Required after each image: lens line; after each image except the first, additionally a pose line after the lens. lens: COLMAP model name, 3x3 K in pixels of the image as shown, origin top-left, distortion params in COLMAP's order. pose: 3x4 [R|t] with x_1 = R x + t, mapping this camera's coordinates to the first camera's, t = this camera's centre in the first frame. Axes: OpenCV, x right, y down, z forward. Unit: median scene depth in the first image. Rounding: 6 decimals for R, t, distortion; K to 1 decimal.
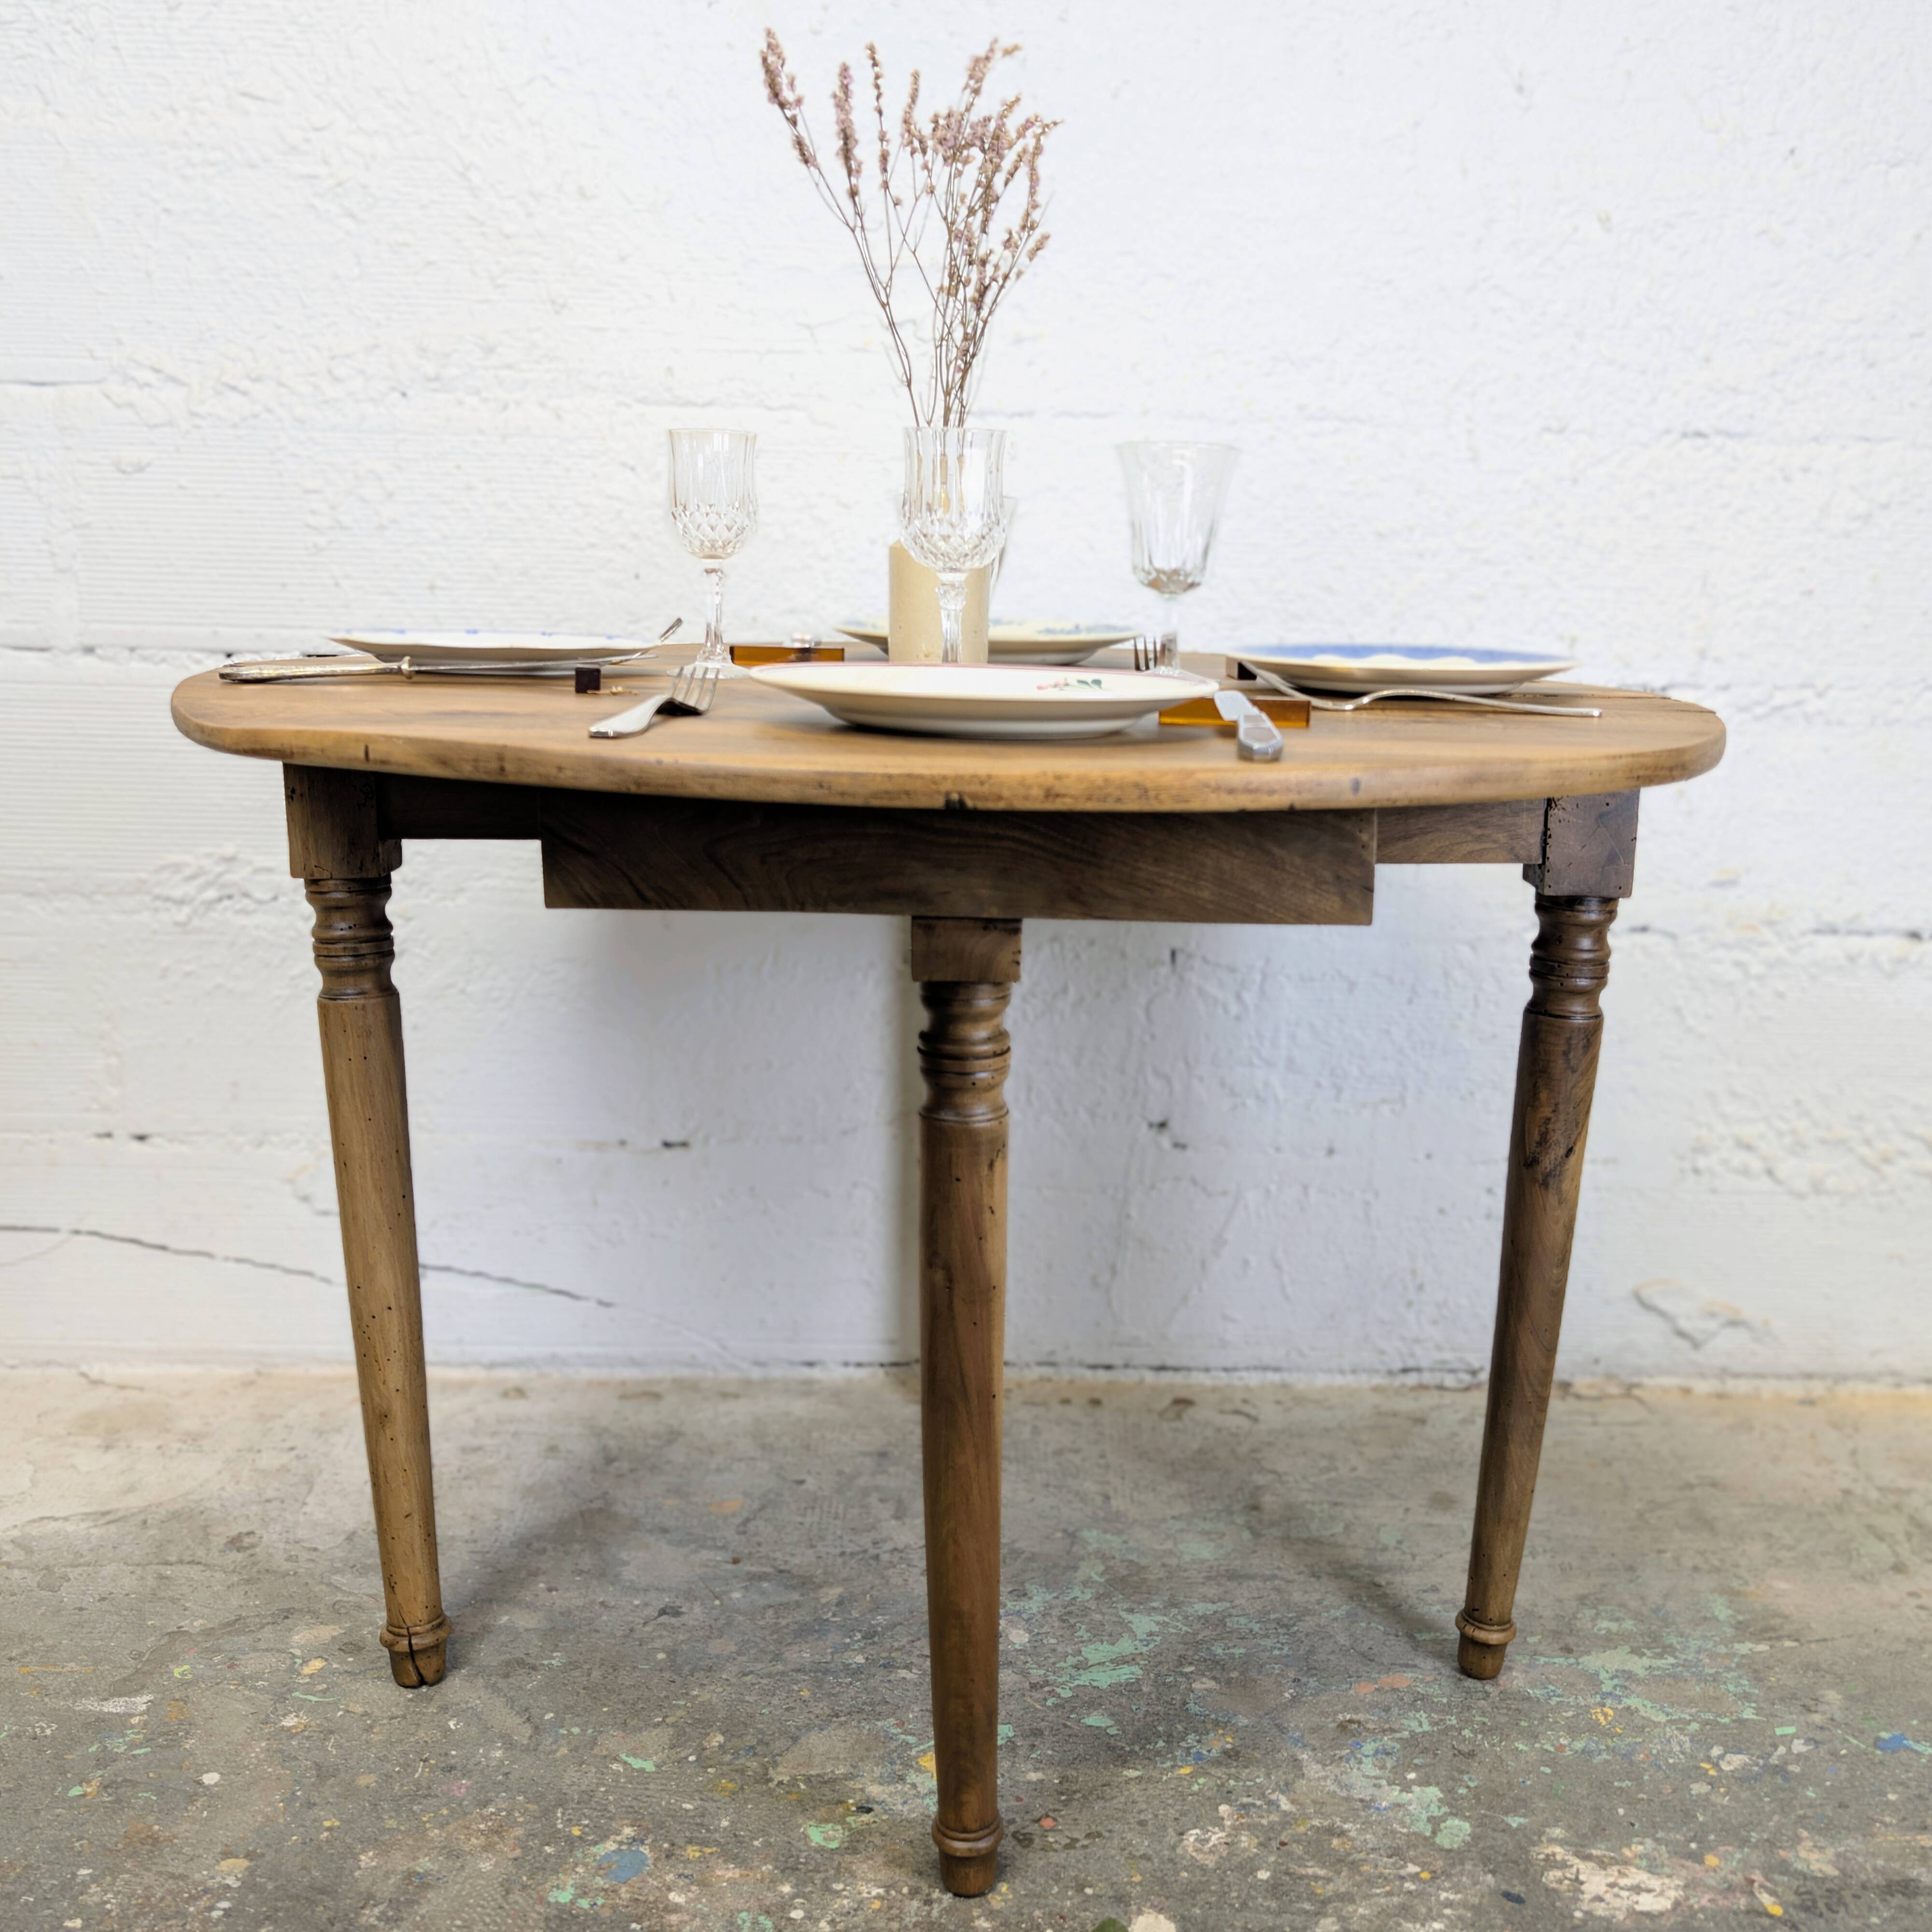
lens RADIAL K [[2043.5, 0, 1017.2], [0, 2043.5, 981.7], [0, 0, 1]] dist [-0.001474, 0.038353]
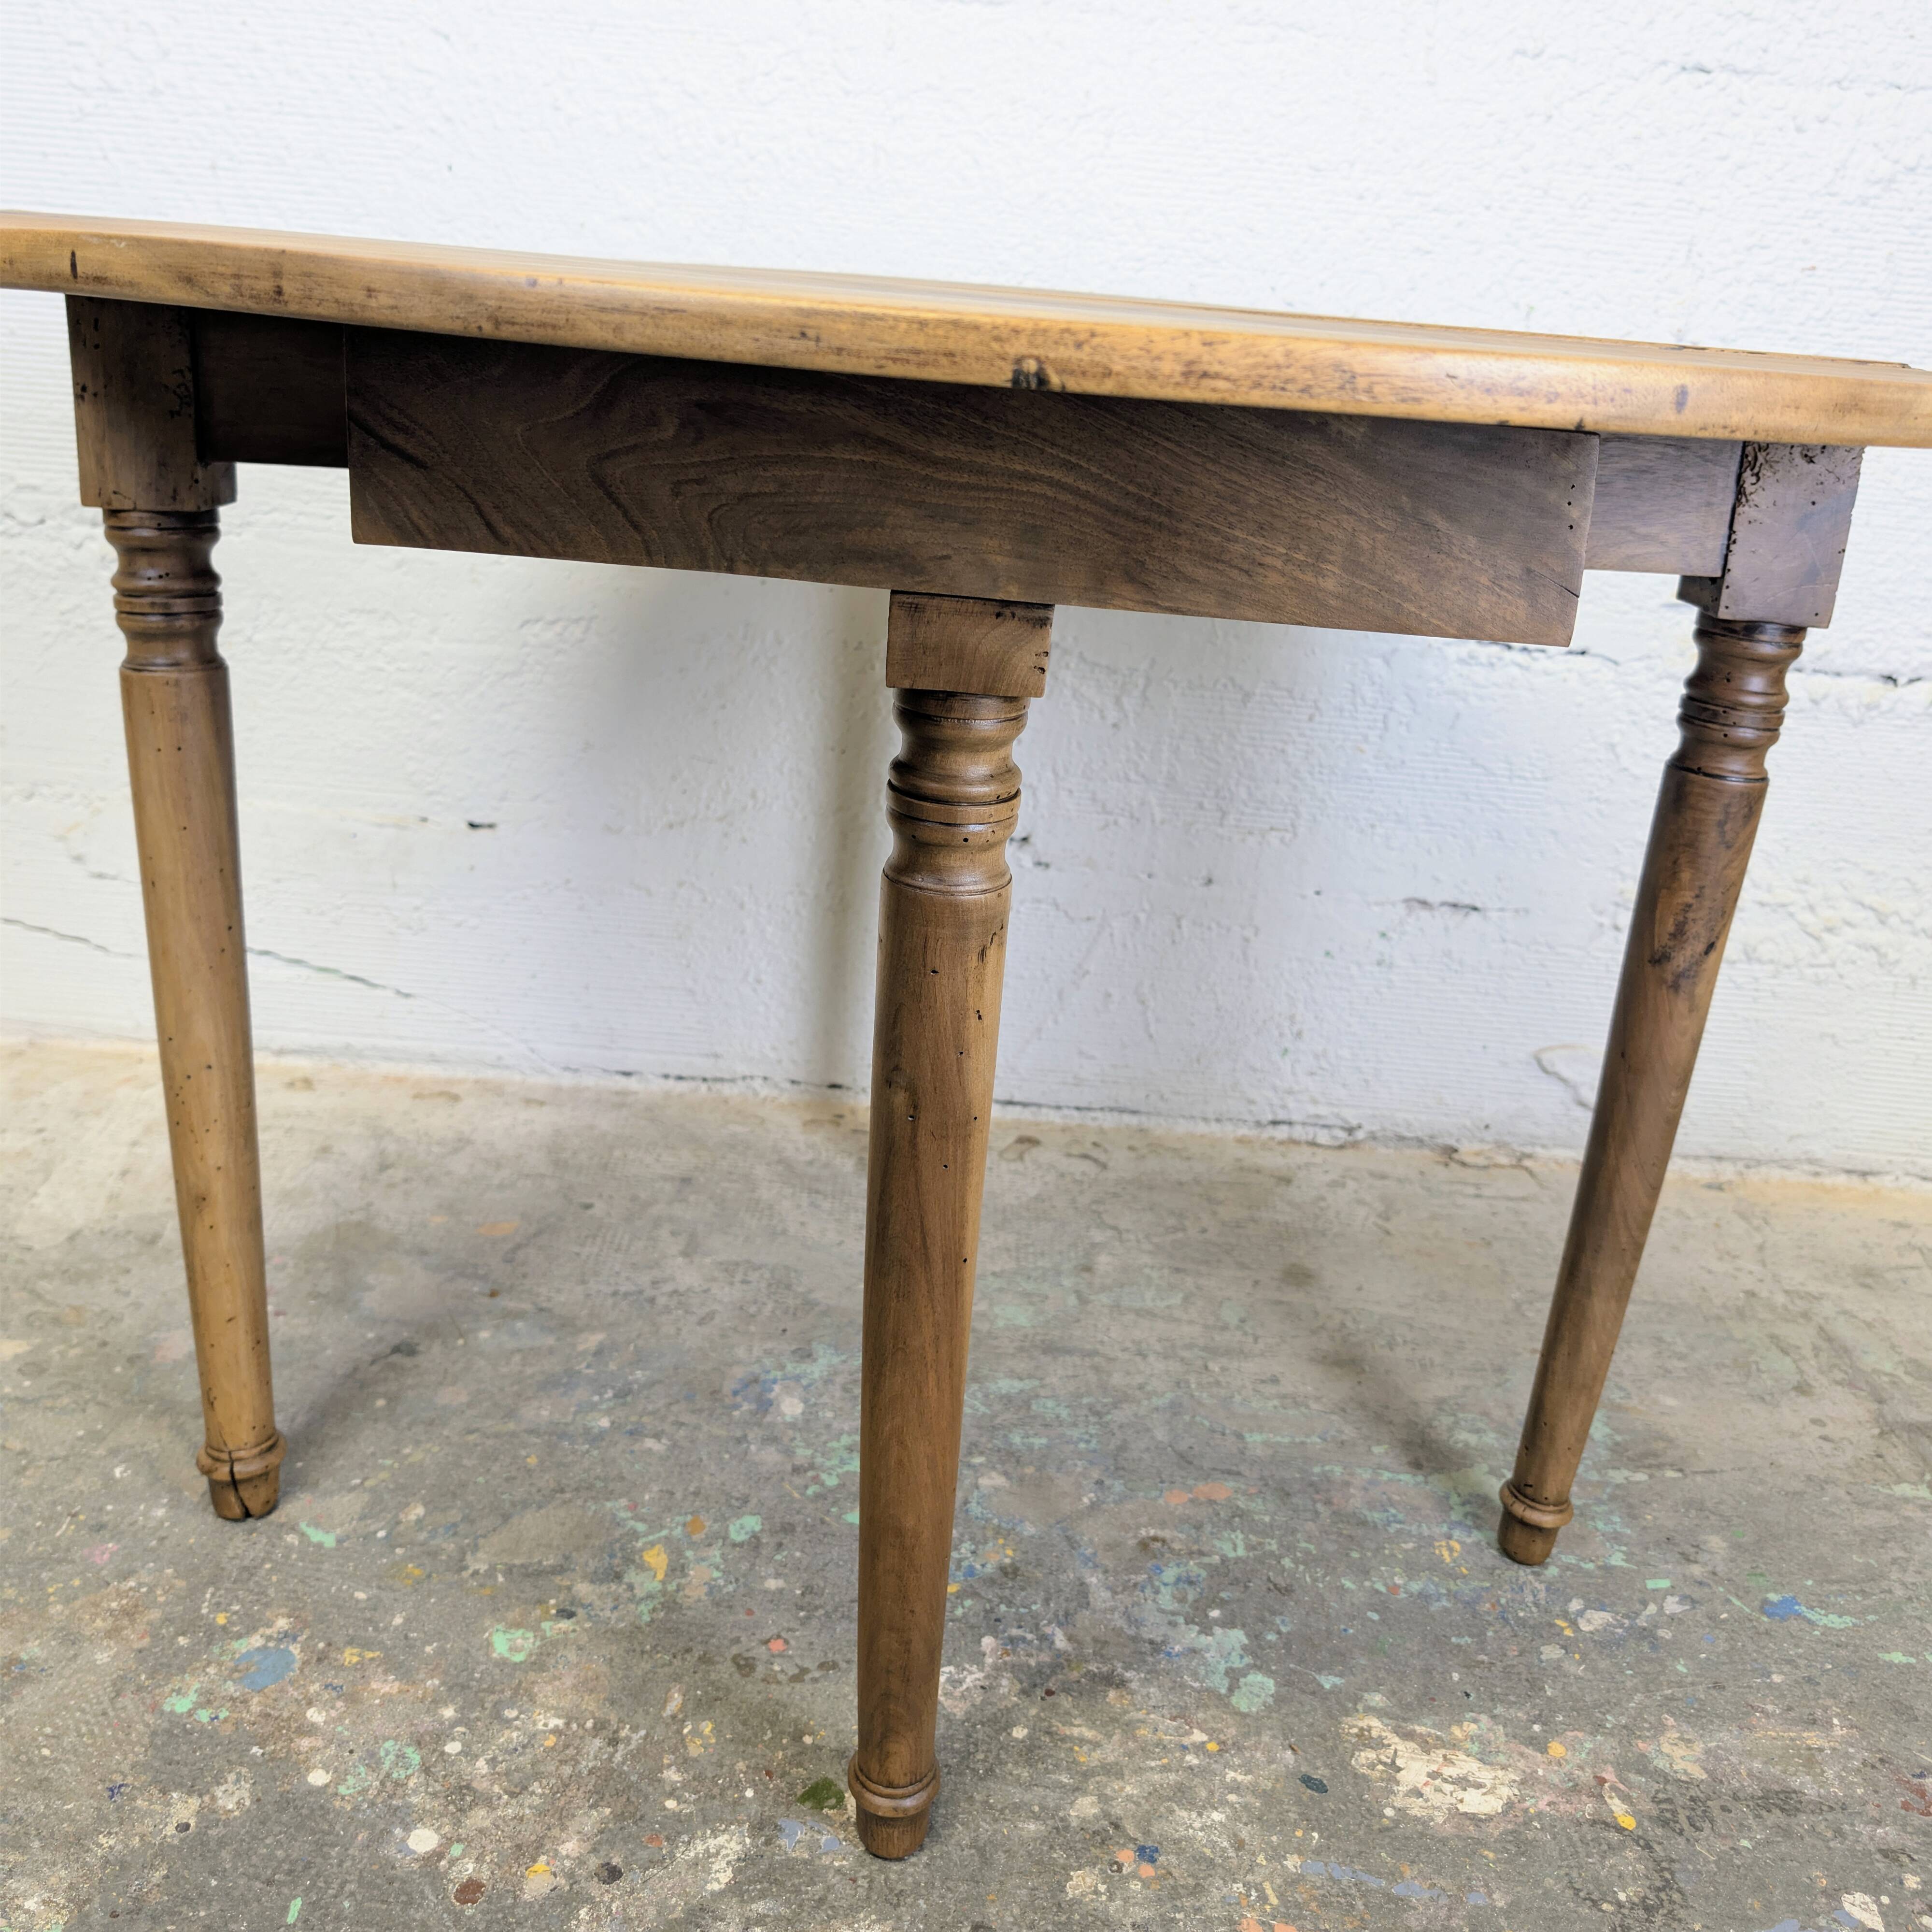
lens RADIAL K [[1887.7, 0, 952.0], [0, 1887.7, 865.9], [0, 0, 1]] dist [-0.004499, 0.018002]
pose [[0.997787, 0.063655, -0.019197, 0.076443], [-0.061716, 0.994146, 0.088687, 0.014307], [0.024730, -0.087306, 0.995875, 0.233396]]
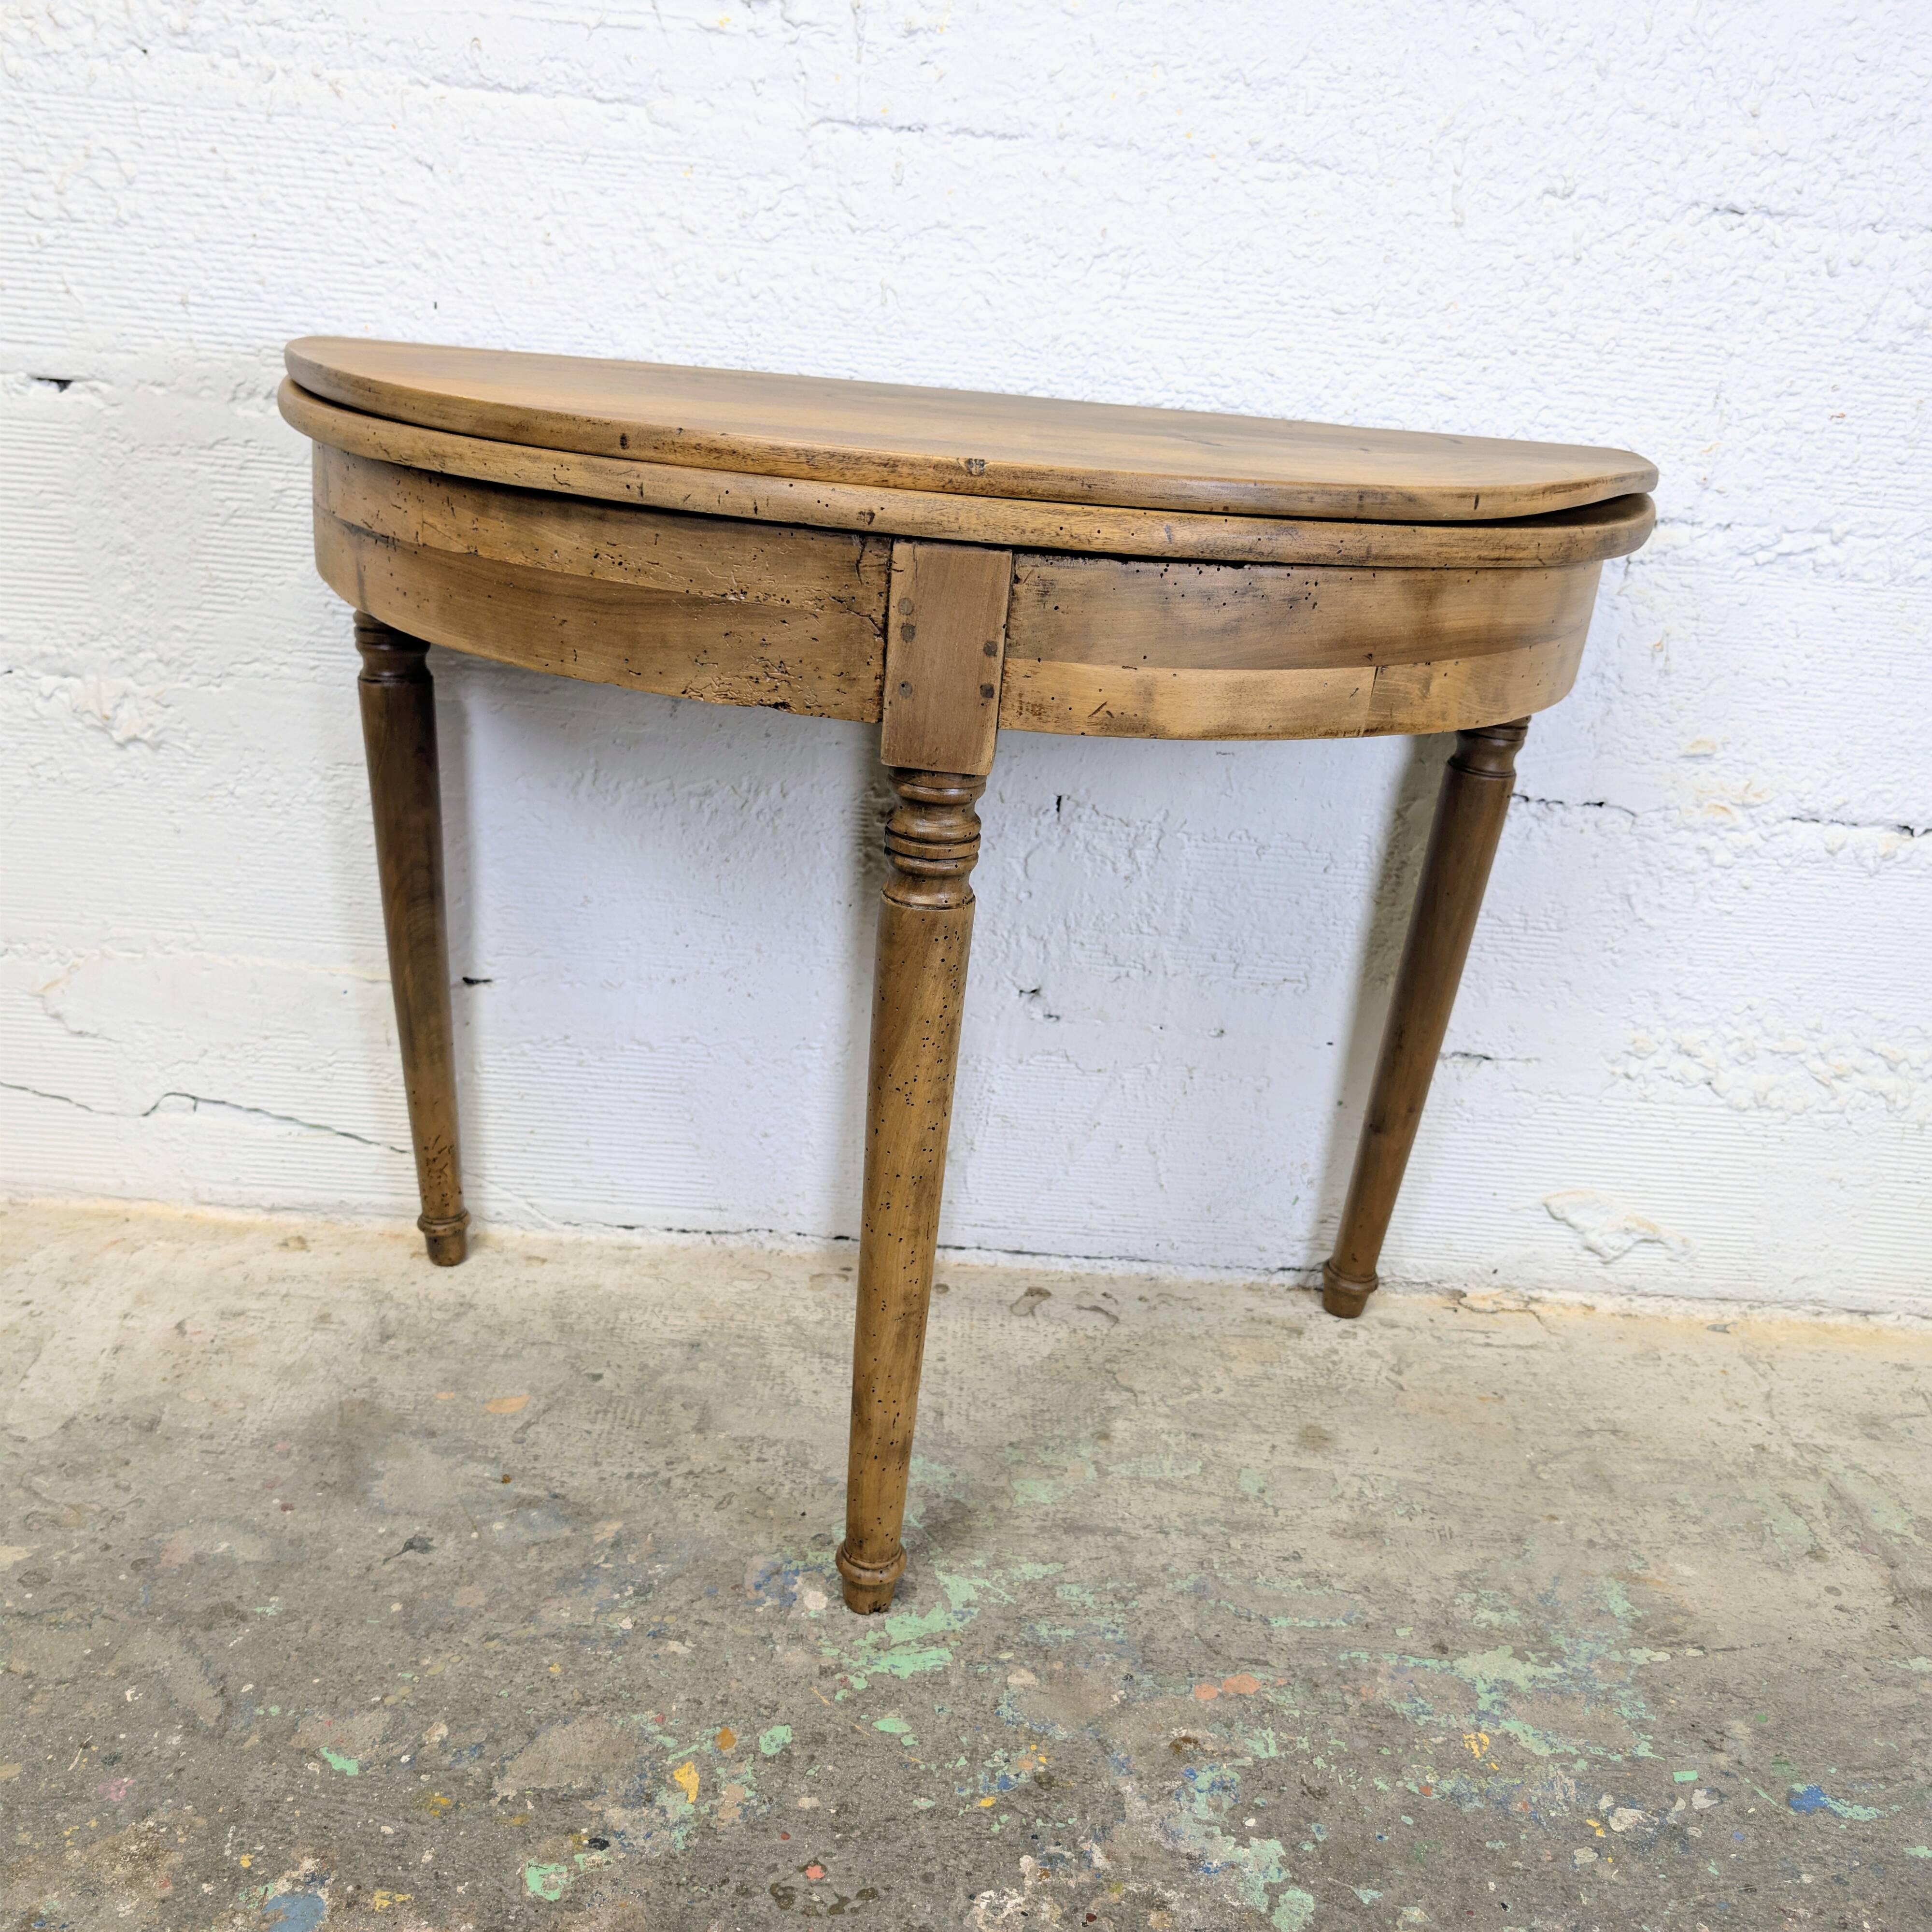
lens RADIAL K [[1886.4, 0, 976.2], [0, 1886.4, 992.1], [0, 0, 1]] dist [-0.008020, 0.030809]
pose [[0.998125, 0.058697, 0.017371, 0.043430], [-0.060521, 0.988835, 0.136174, -0.052741], [-0.009184, -0.136970, 0.990533, 0.262738]]
